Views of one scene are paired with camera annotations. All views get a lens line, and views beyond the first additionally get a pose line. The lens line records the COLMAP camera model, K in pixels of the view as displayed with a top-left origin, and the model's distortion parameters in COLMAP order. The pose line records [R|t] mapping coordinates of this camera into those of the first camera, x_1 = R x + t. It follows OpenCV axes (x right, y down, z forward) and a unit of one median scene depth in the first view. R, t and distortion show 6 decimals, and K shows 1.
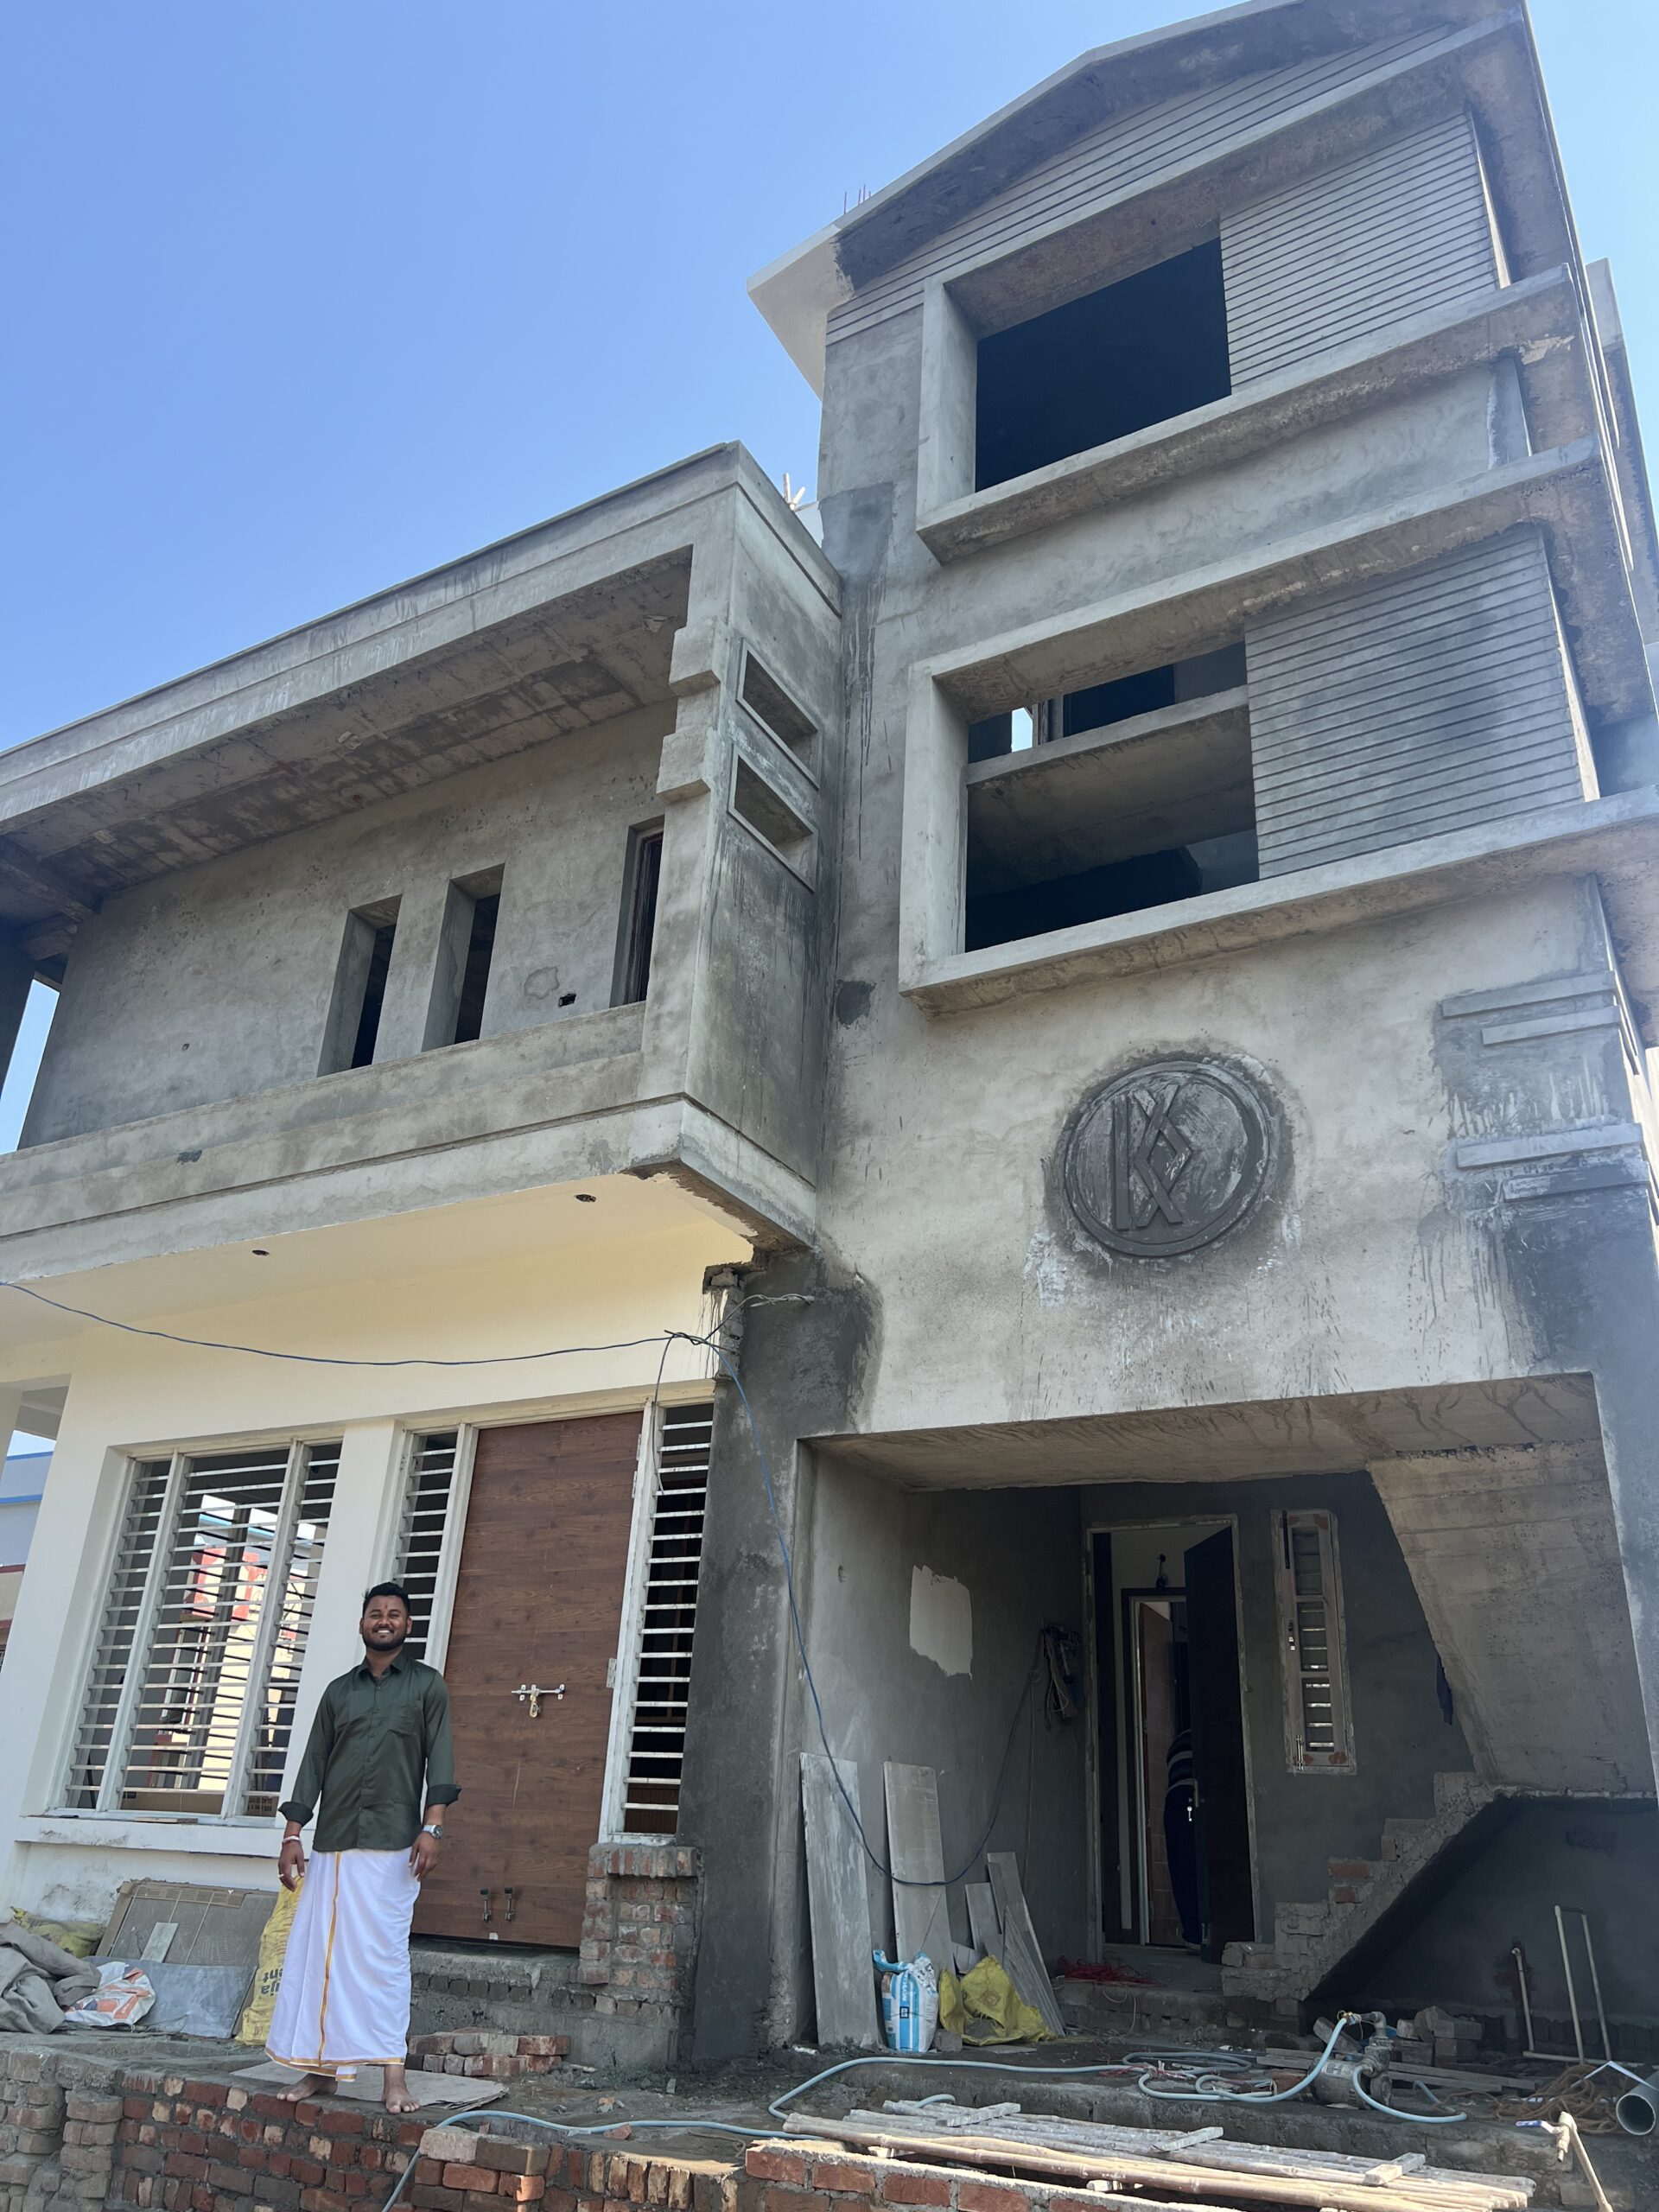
lens RADIAL K [[1645.4, 0, 829.5], [0, 1645.4, 1106.0], [0, 0, 1]] dist [0.009136, 0.015224]
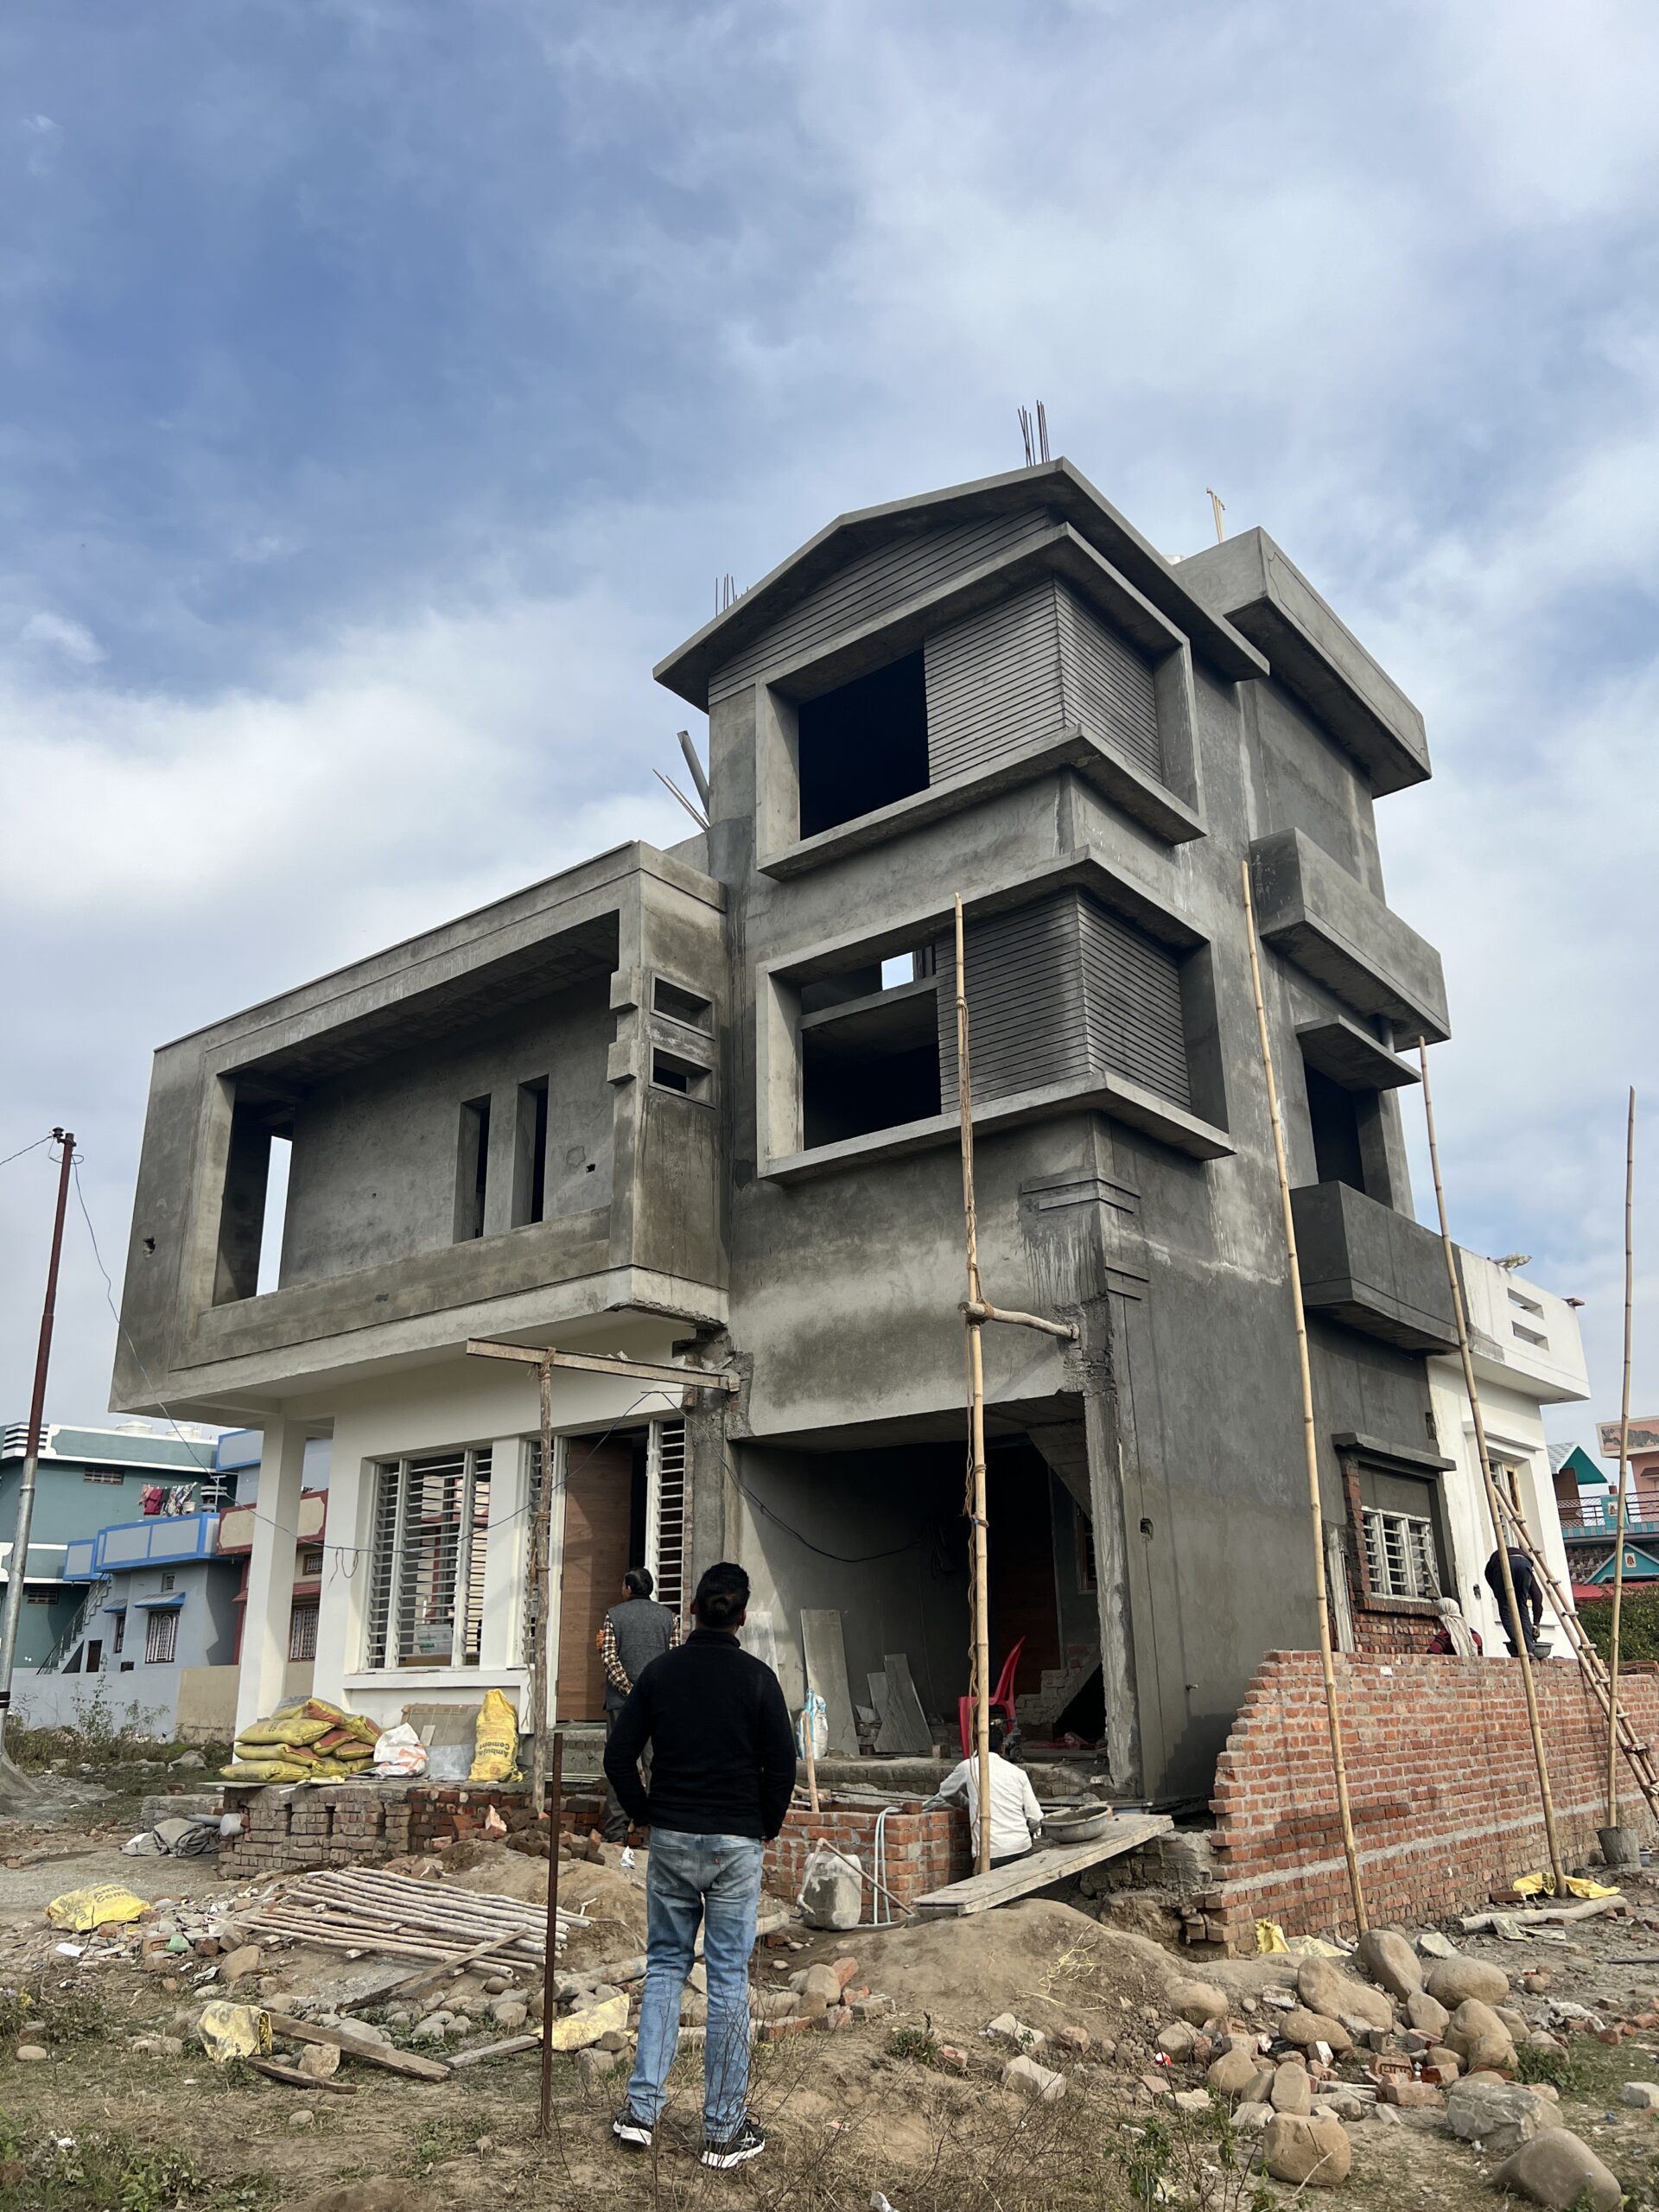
lens RADIAL K [[1640.2, 0, 829.5], [0, 1640.2, 1106.0], [0, 0, 1]] dist [0.064200, -0.003550]
pose [[0.985989, -0.110834, -0.124669, 0.305990], [0.121528, 0.989219, 0.081708, -0.248288], [0.114269, -0.095715, 0.988828, -0.624018]]
